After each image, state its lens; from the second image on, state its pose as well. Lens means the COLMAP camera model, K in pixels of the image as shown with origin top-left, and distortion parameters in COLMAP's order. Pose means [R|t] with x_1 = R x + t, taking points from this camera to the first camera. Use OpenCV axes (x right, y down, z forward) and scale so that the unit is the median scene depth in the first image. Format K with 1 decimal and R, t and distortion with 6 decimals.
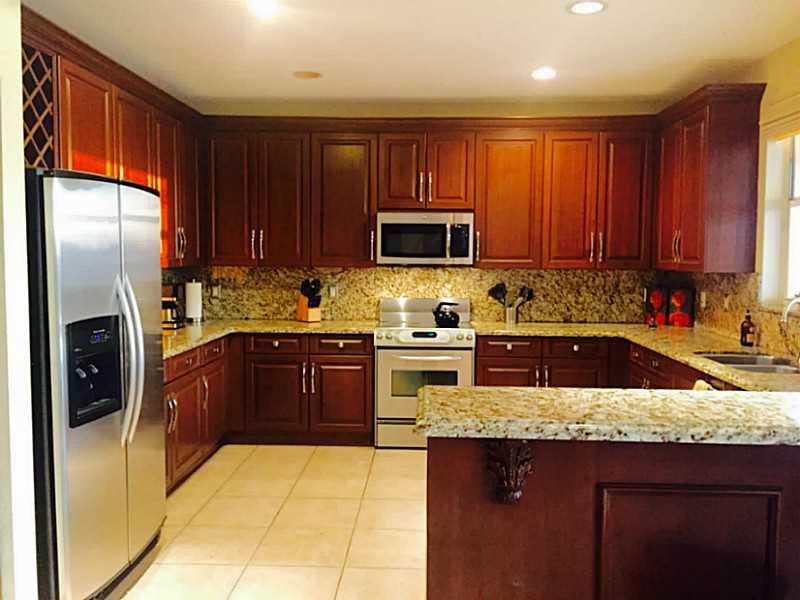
lens RADIAL K [[684.6, 0, 400.9], [0, 684.6, 301.3], [0, 0, 1]] dist [0.063748, -0.082225]
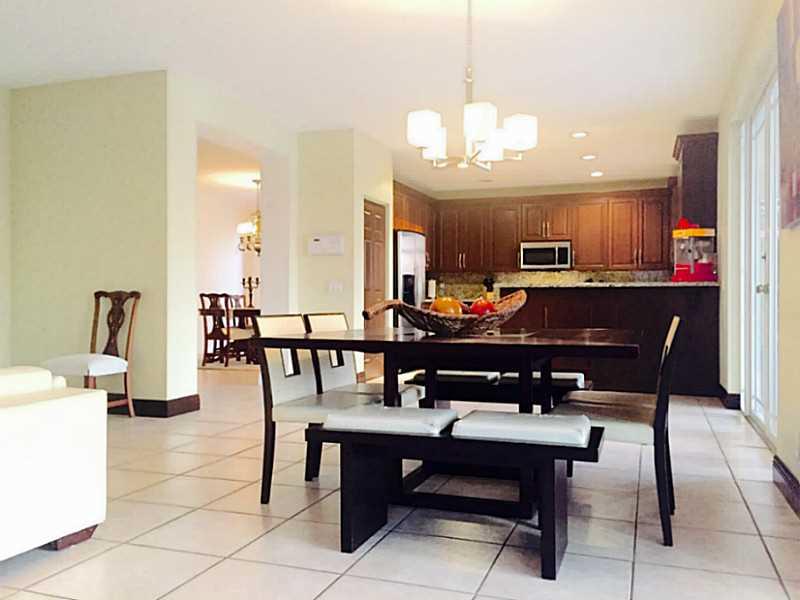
lens RADIAL K [[684.6, 0, 399.4], [0, 684.6, 299.6], [0, 0, 1]] dist [0.063748, -0.082225]
pose [[0.952062, -0.004243, -0.305876, 0.239103], [-0.017393, 0.997535, -0.067974, 0.177039], [0.305410, 0.070036, 0.949642, -0.995460]]
